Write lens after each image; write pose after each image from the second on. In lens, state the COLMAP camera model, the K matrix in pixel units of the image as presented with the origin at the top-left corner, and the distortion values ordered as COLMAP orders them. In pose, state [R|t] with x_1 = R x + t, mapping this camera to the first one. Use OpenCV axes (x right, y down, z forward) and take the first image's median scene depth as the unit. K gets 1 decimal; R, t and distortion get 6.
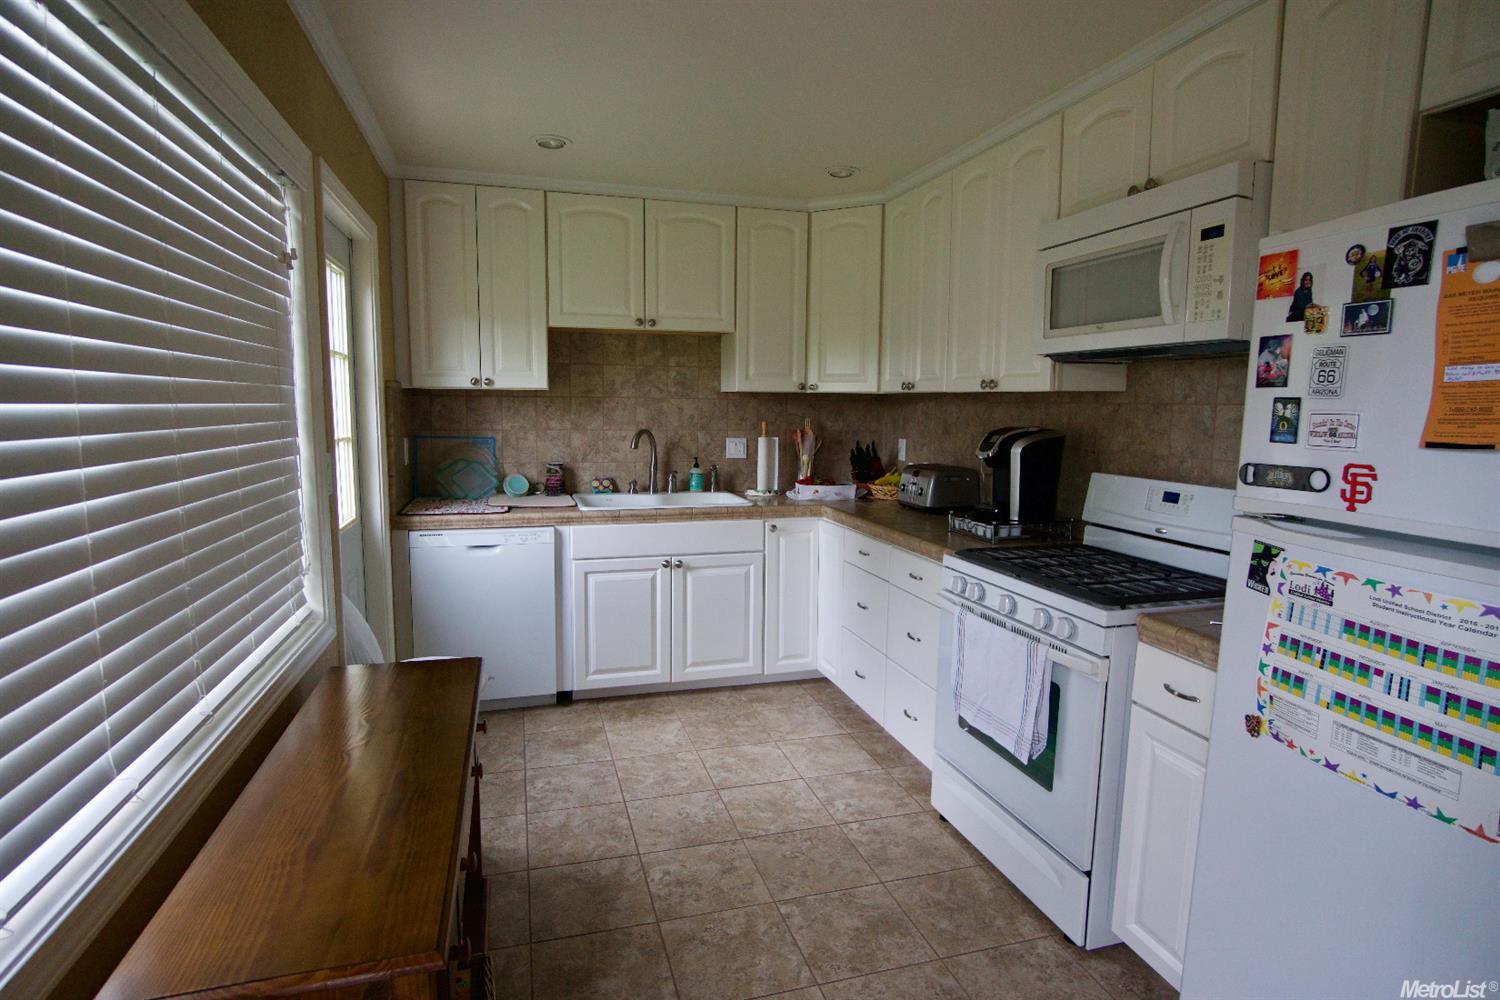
lens RADIAL K [[782.1, 0, 743.0], [0, 782.1, 492.3], [0, 0, 1]] dist [-0.024956, 0.009569]
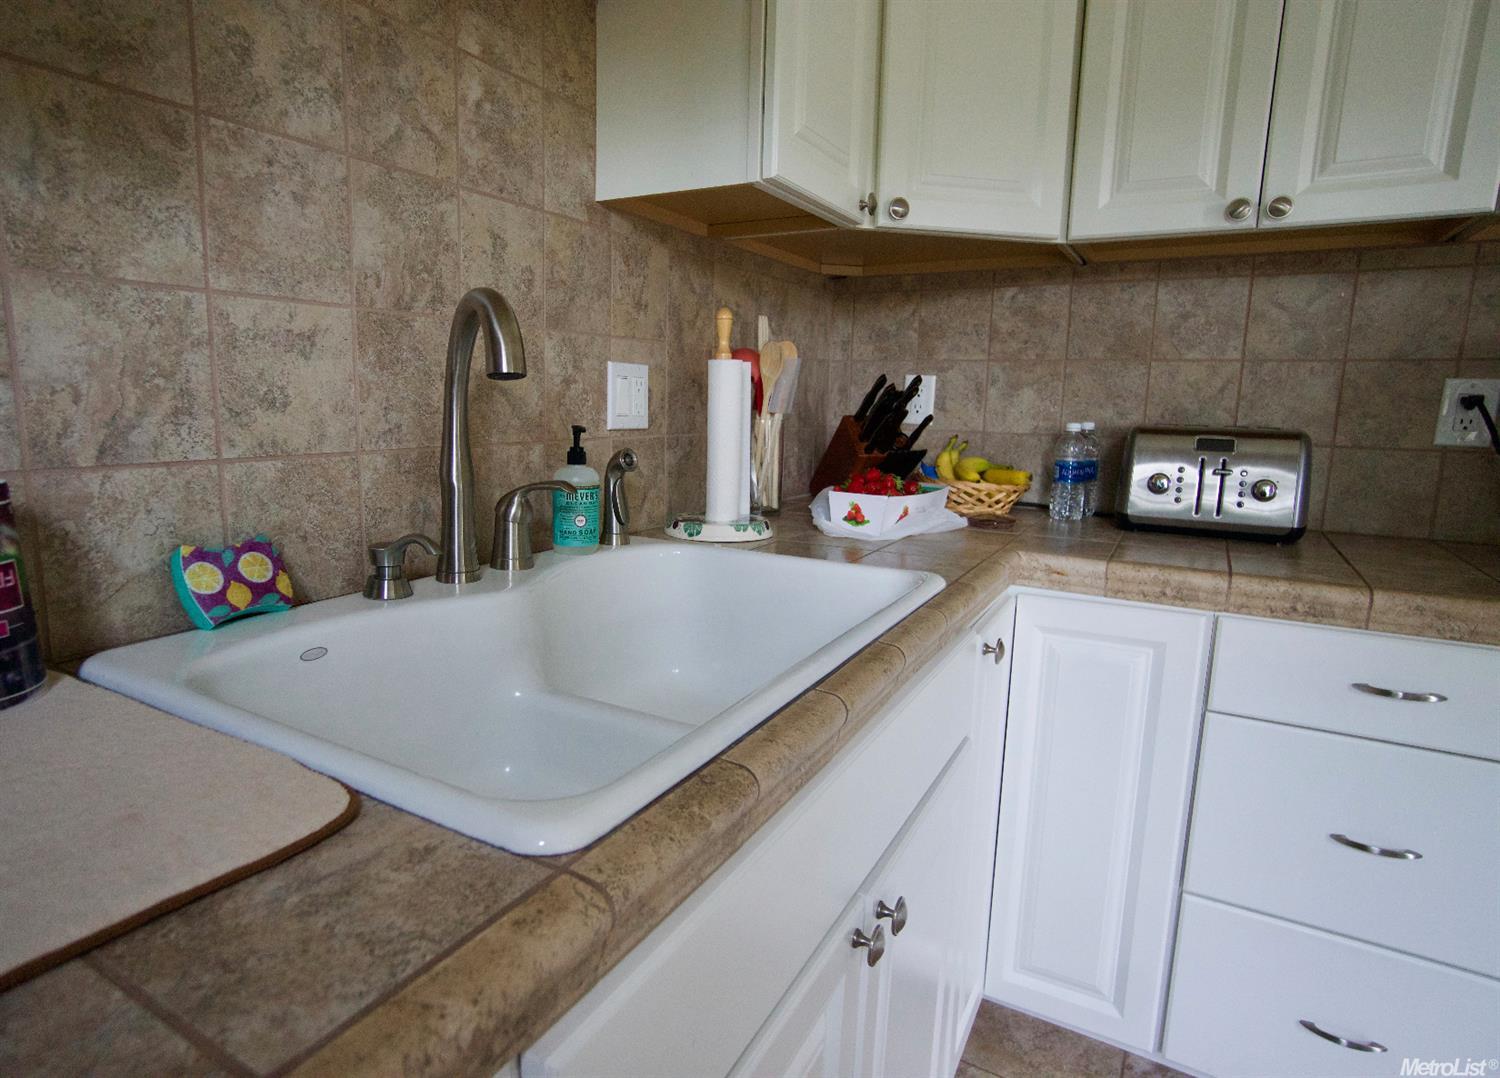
lens RADIAL K [[814.4, 0, 683.7], [0, 814.4, 544.7], [0, 0, 1]] dist [-0.003869, 0.004298]
pose [[0.735525, -0.128640, 0.665173, -0.698695], [0.083641, 0.991539, 0.099270, -0.084979], [-0.672315, -0.017380, 0.740061, 2.308692]]
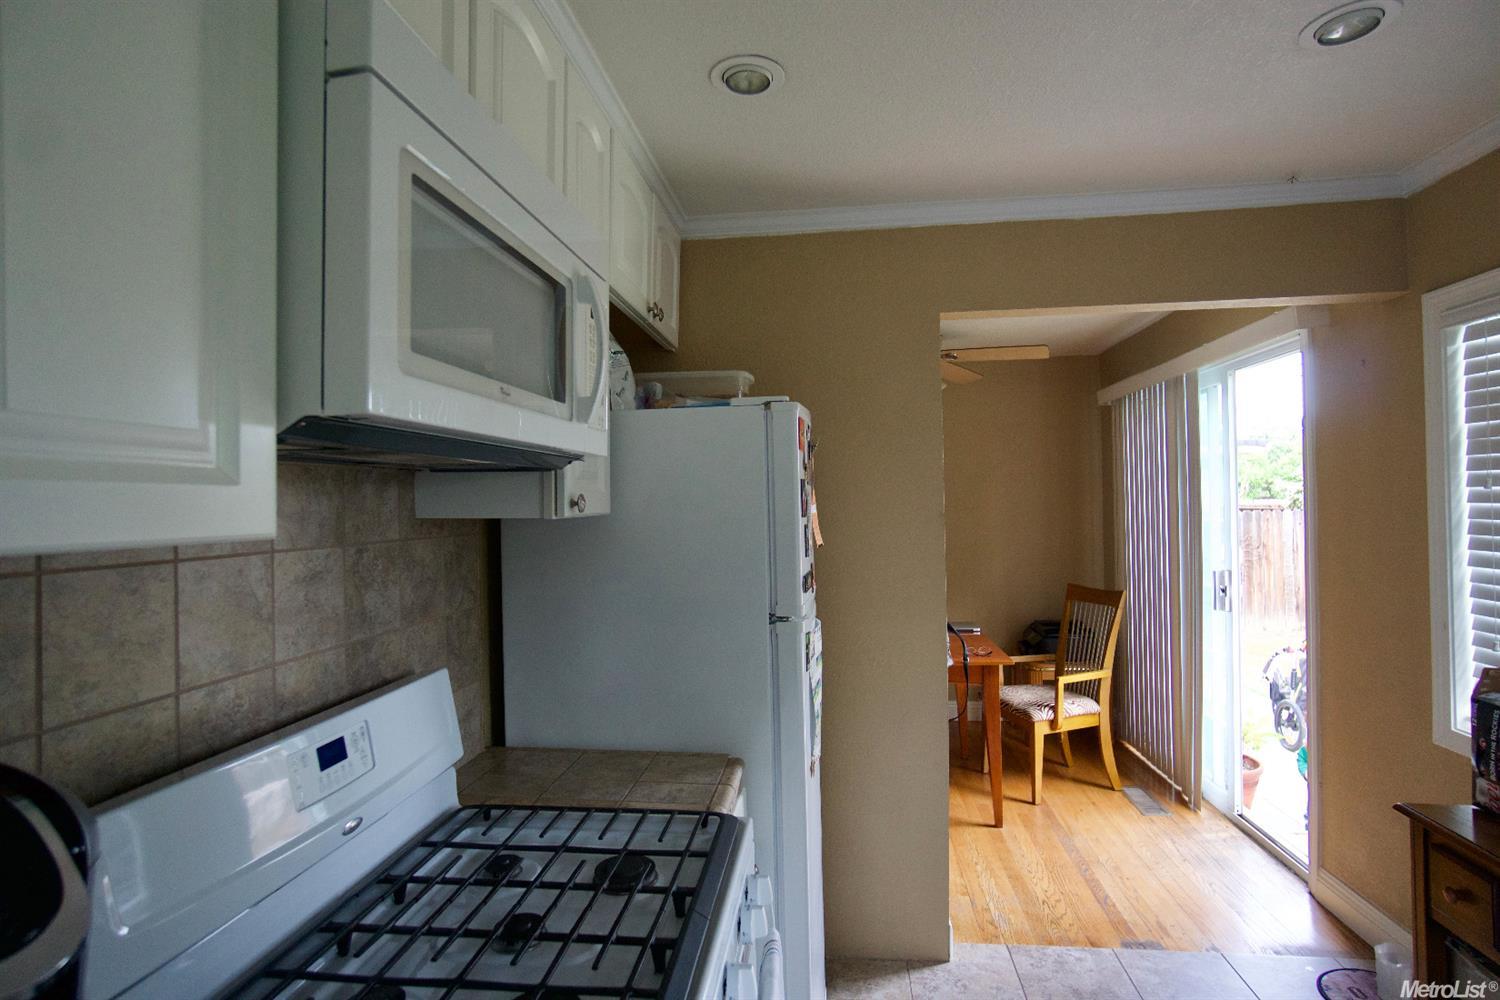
lens RADIAL K [[782.1, 0, 750.8], [0, 782.1, 488.8], [0, 0, 1]] dist [-0.024956, 0.009569]
pose [[-0.926304, 0.010058, 0.376643, 0.242872], [0.049127, 0.994334, 0.094267, -0.313664], [-0.373561, 0.105823, -0.921550, 2.264611]]
